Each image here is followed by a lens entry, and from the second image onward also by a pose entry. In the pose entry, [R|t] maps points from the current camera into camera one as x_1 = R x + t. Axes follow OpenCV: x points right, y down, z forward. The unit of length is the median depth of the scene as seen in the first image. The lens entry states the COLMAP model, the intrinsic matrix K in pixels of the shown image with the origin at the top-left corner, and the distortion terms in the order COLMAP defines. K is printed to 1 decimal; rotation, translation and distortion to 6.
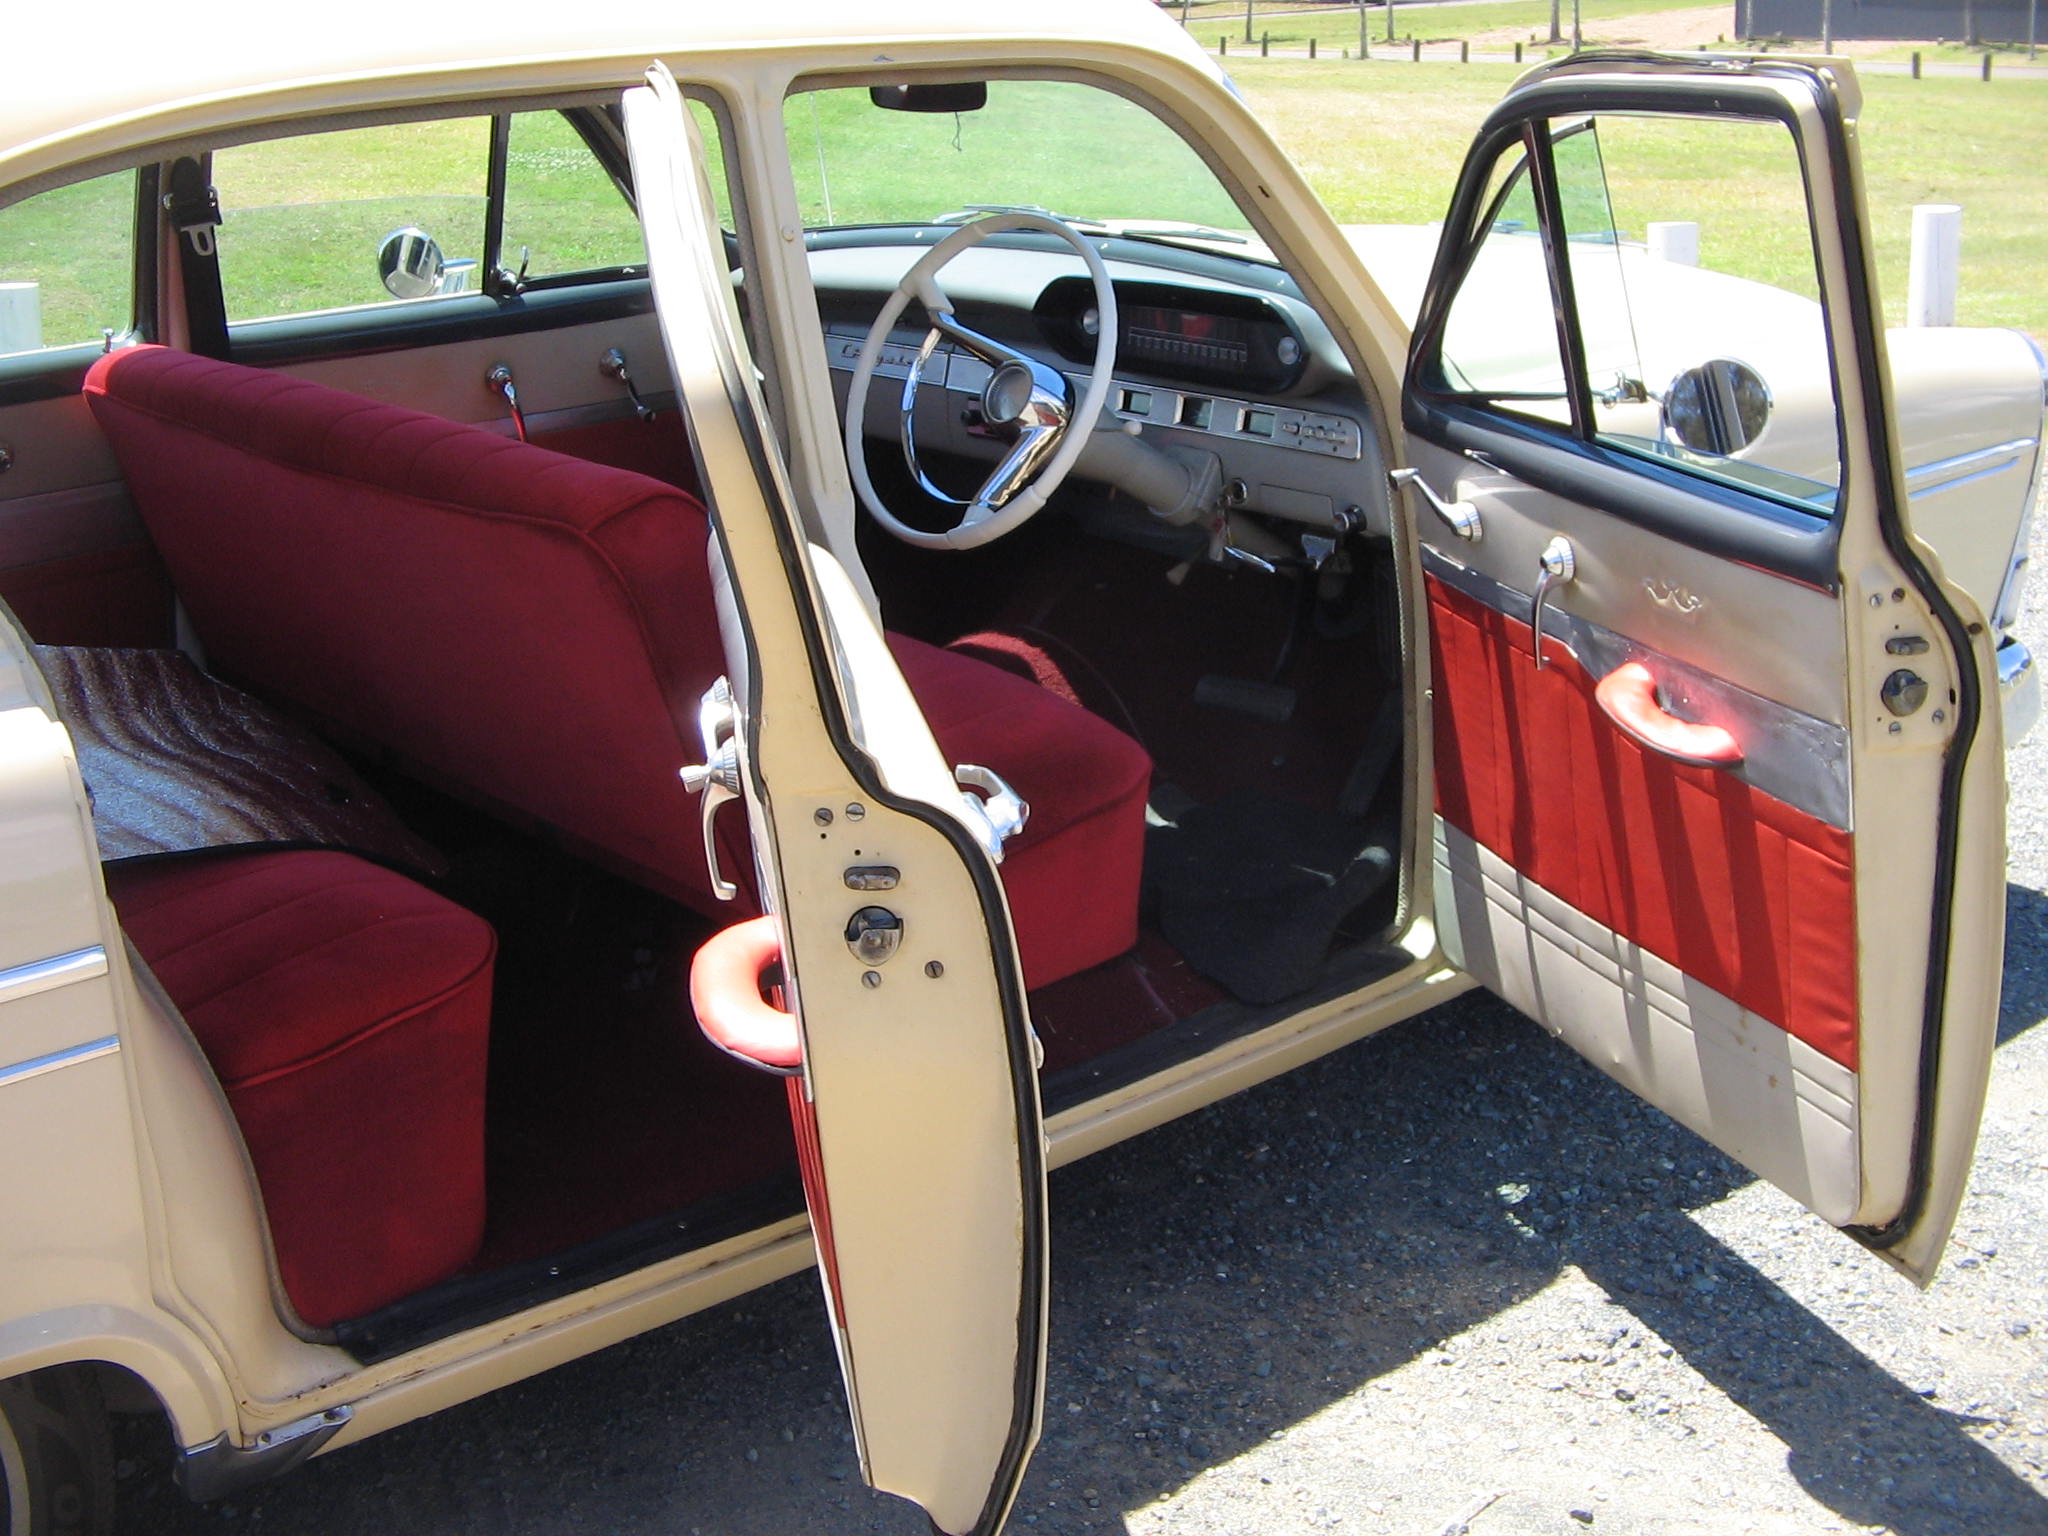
lens RADIAL K [[2664.7, 0, 1024.0], [0, 2664.7, 768.0], [0, 0, 1]] dist [-0.151332, 0.112843]
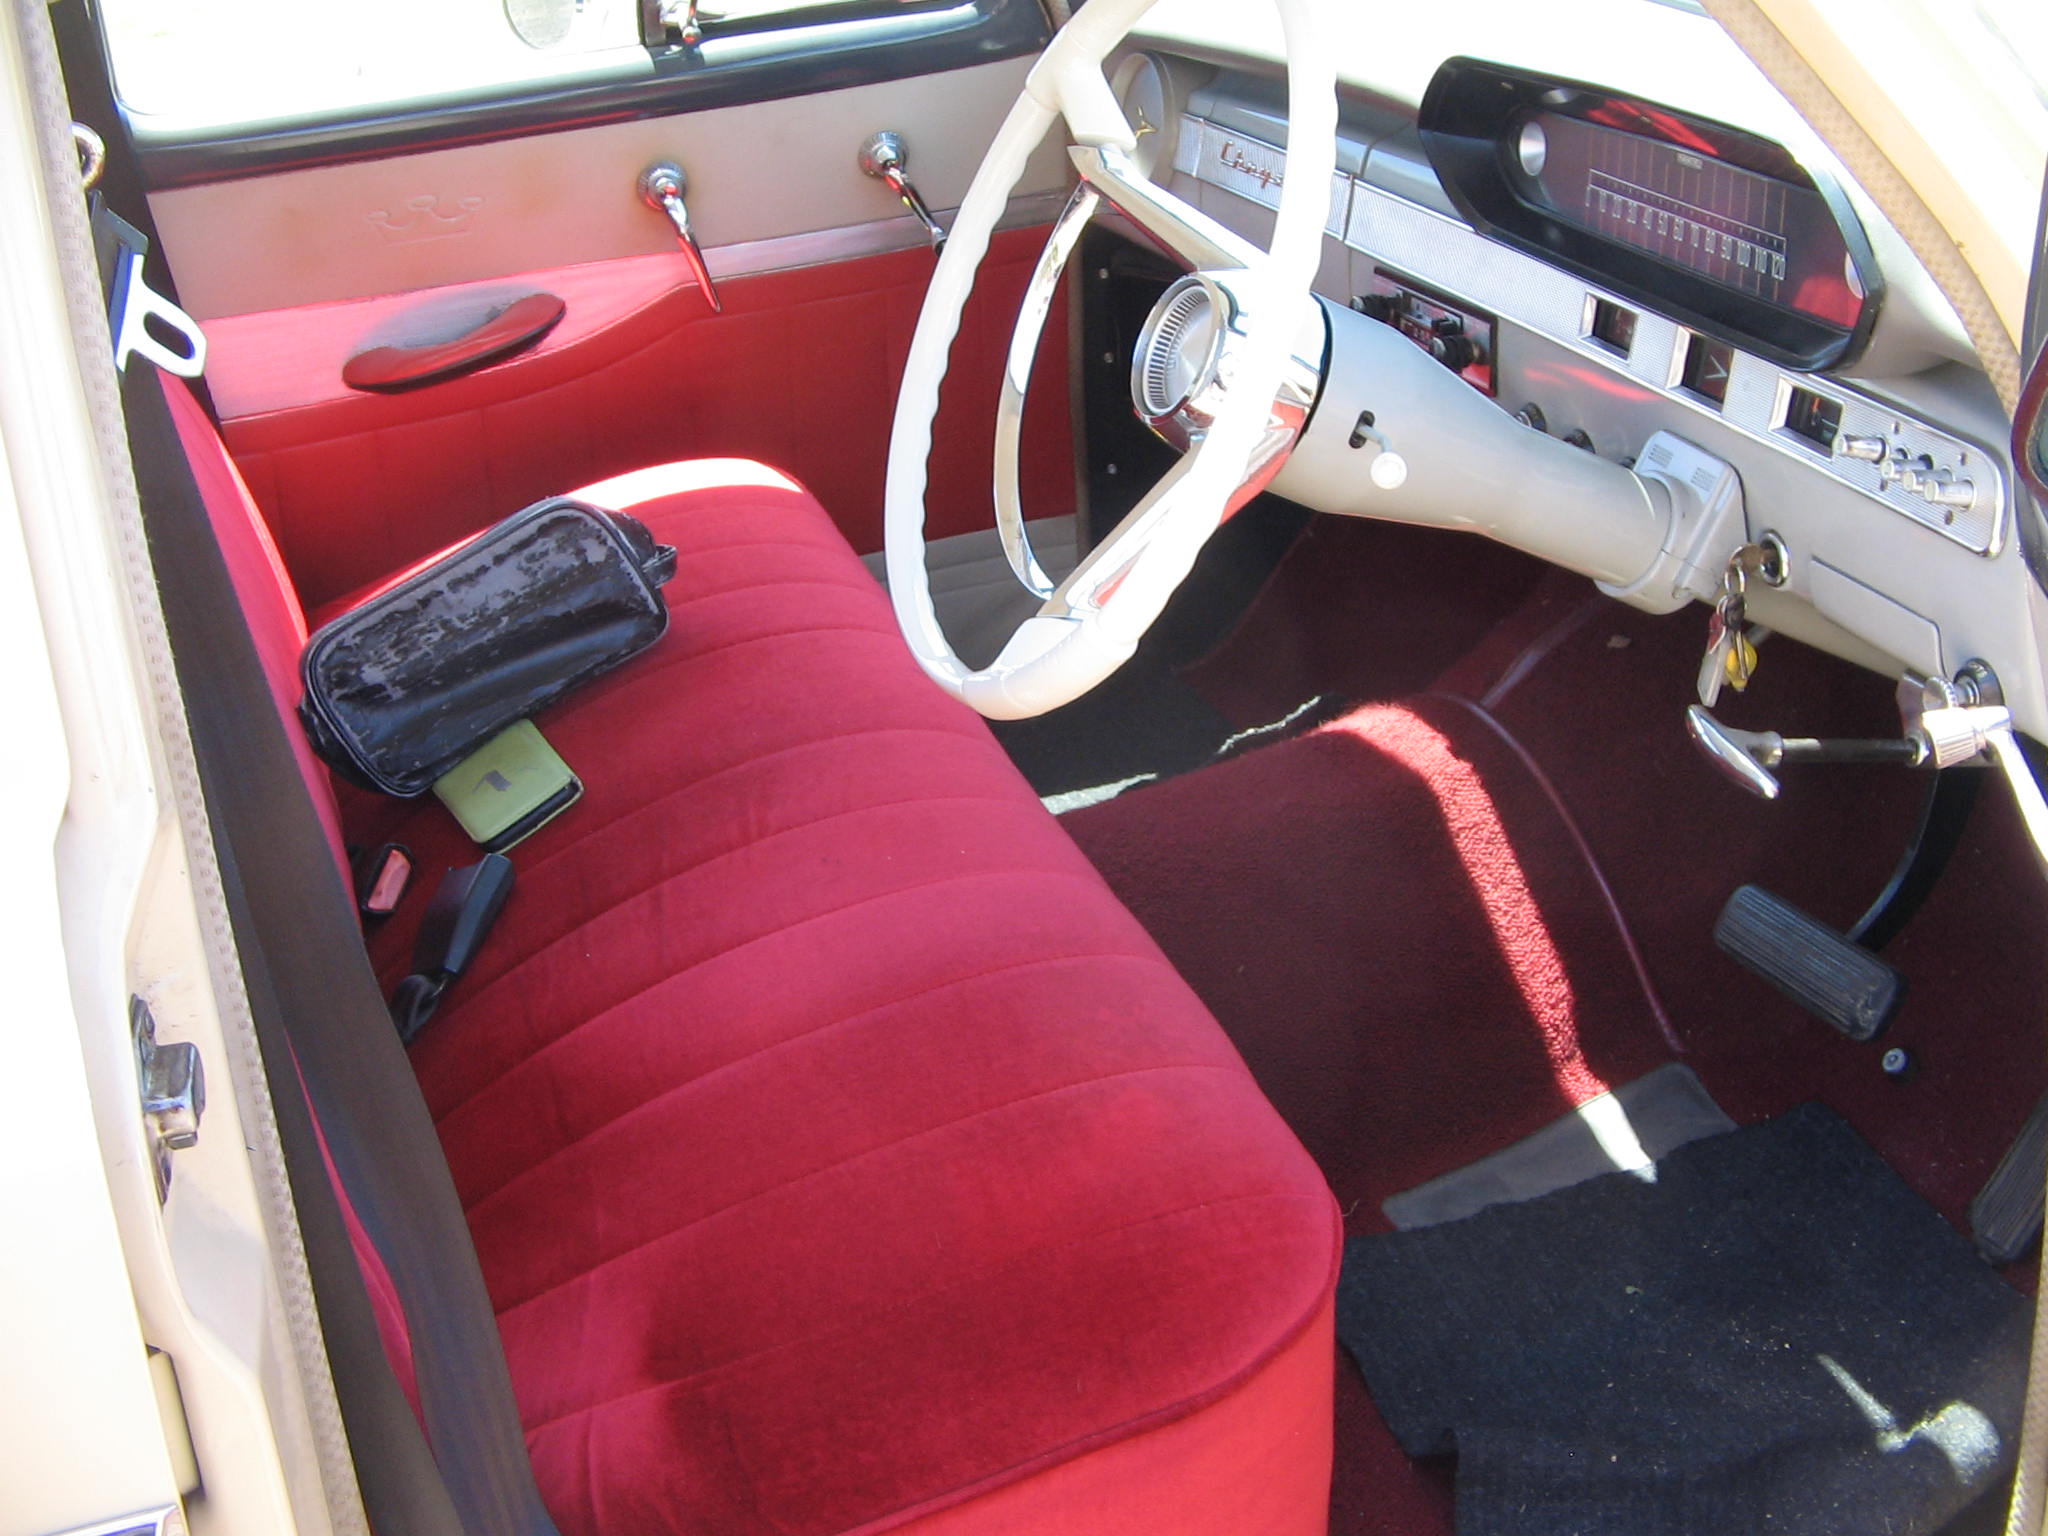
lens RADIAL K [[2664.7, 0, 1024.0], [0, 2664.7, 768.0], [0, 0, 1]] dist [-0.151332, 0.112843]
pose [[0.912842, 0.113184, -0.392313, 0.129966], [-0.057845, 0.986970, 0.150149, -0.117080], [0.404196, -0.114369, 0.907494, 0.496557]]
